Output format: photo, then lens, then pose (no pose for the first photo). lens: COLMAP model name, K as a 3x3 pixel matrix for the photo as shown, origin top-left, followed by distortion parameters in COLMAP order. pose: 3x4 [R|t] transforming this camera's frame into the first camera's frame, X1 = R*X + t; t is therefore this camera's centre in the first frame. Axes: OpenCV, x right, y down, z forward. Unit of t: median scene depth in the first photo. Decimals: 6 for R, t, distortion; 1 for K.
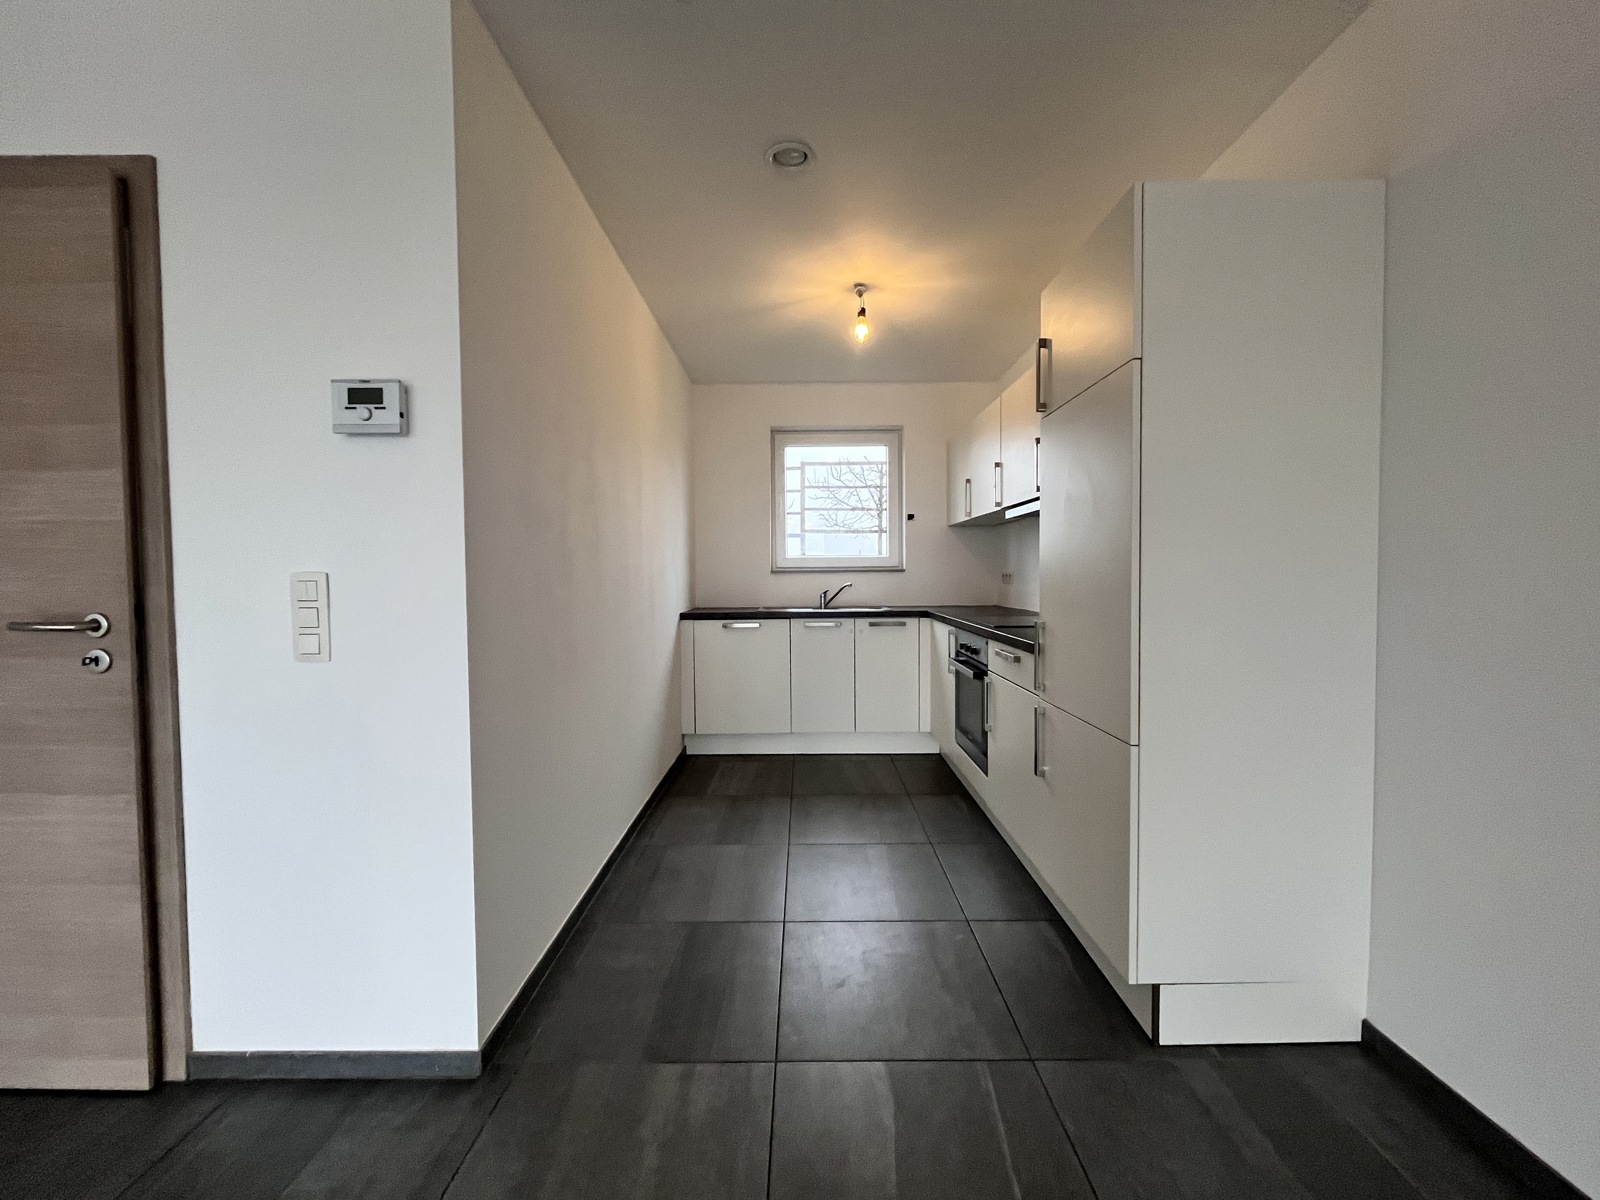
lens RADIAL K [[646.3, 0, 803.0], [0, 646.3, 597.1], [0, 0, 1]] dist [-0.001891, -0.000160]
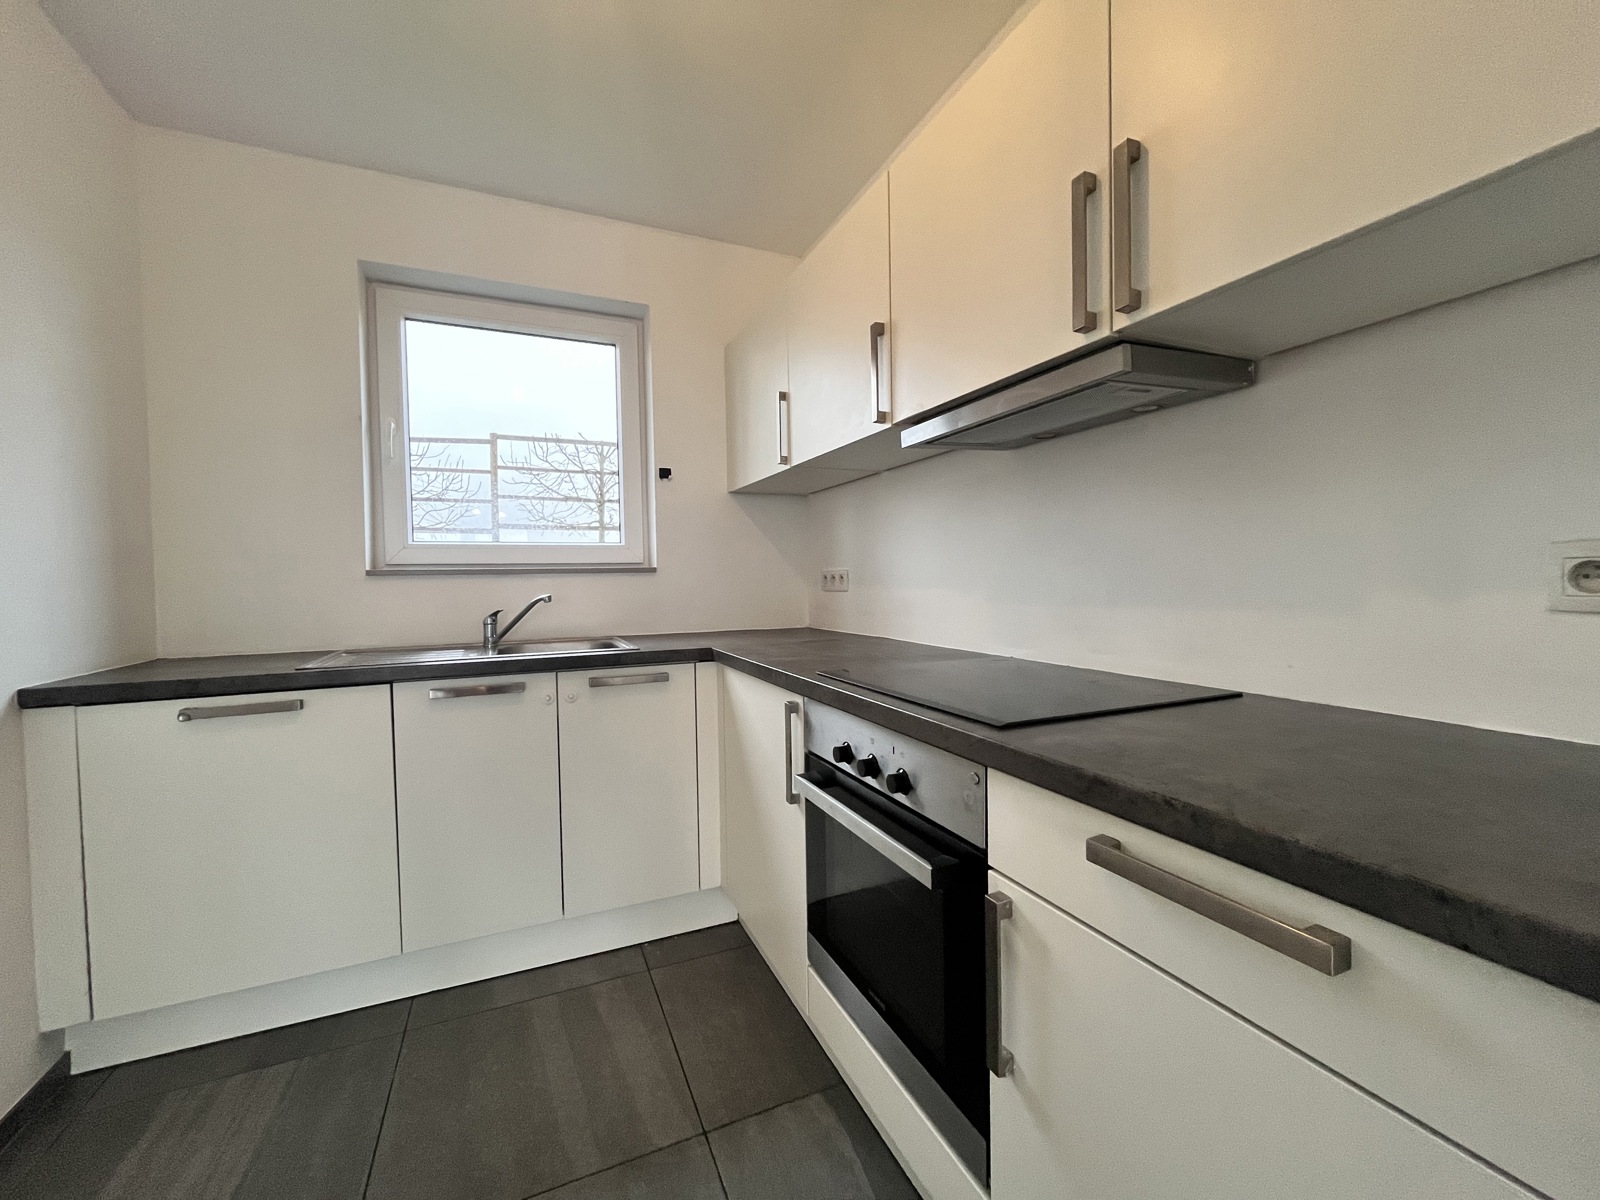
lens RADIAL K [[646.3, 0, 803.0], [0, 646.3, 597.1], [0, 0, 1]] dist [-0.001891, -0.000160]
pose [[0.912144, -0.018614, 0.409447, 0.046462], [0.023549, 0.999698, -0.007013, -0.011518], [-0.409193, 0.016039, 0.912307, 0.449950]]
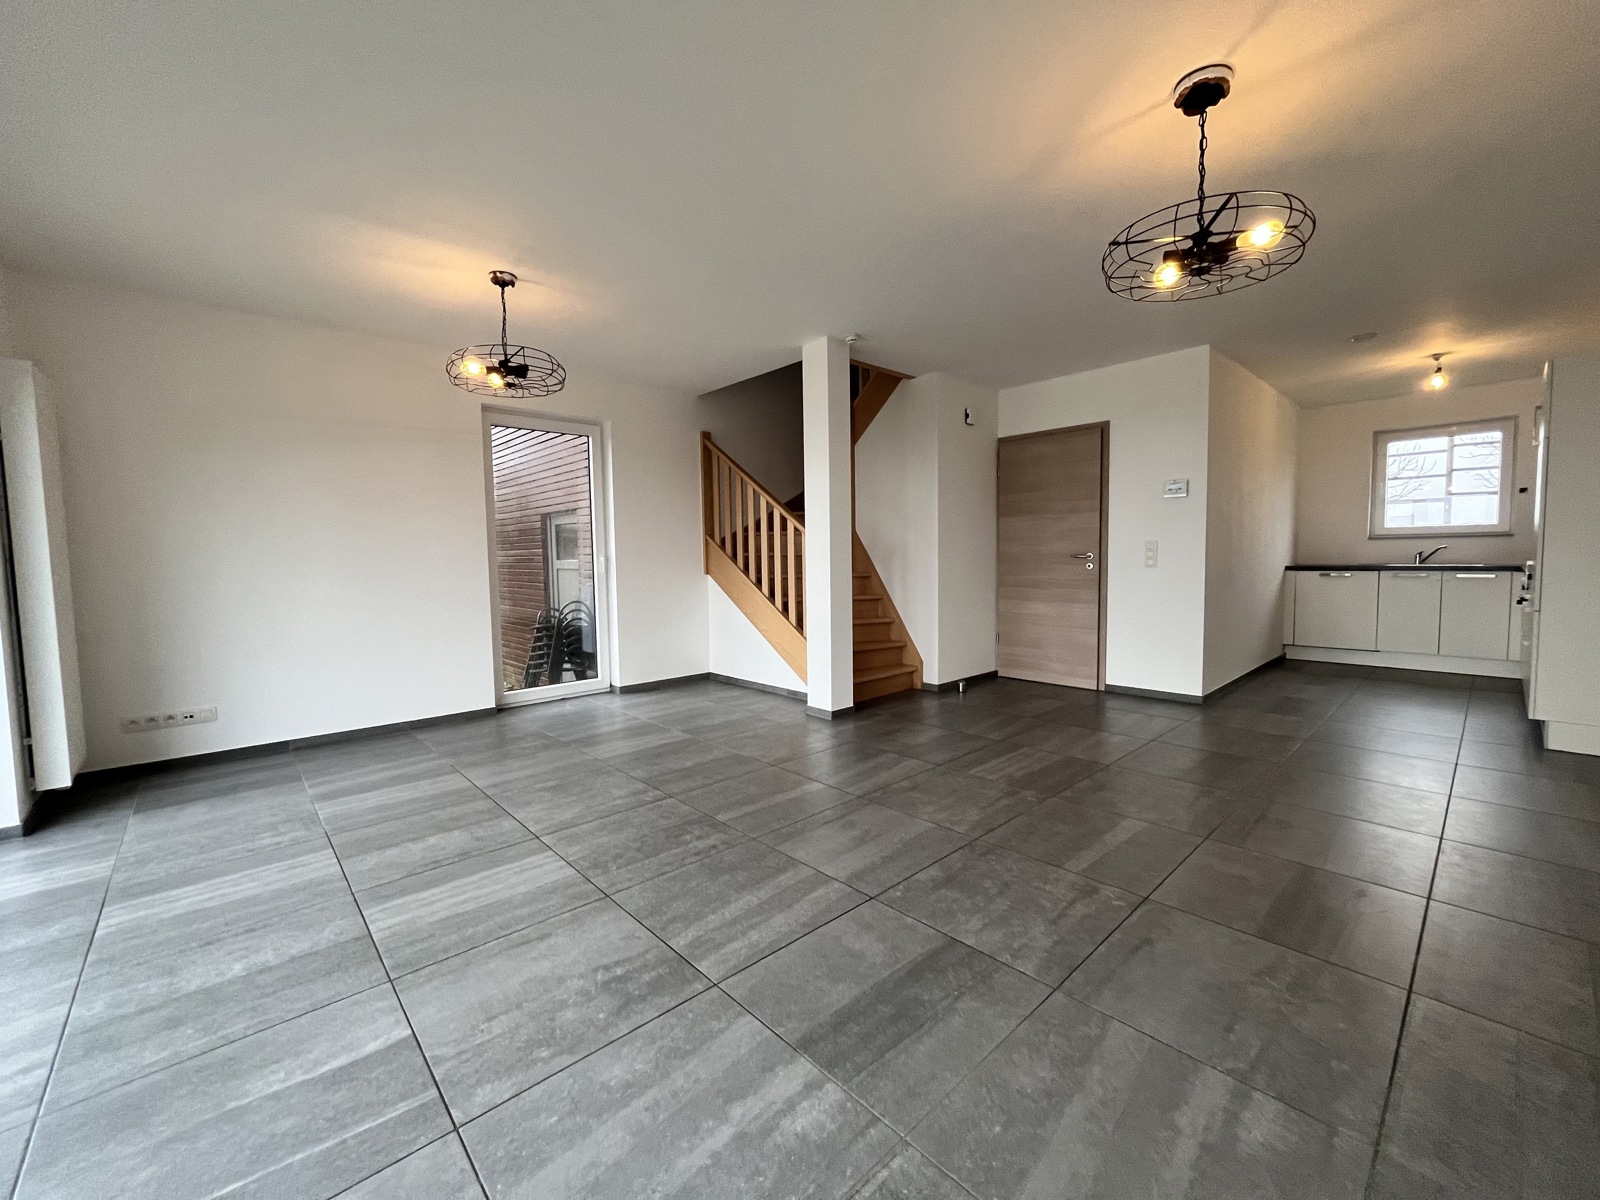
lens RADIAL K [[646.3, 0, 803.0], [0, 646.3, 597.1], [0, 0, 1]] dist [-0.001891, -0.000160]
pose [[0.681212, 0.043262, -0.730807, 0.139439], [-0.014585, 0.998856, 0.045534, 0.039886], [0.731941, -0.020359, 0.681064, -0.802609]]
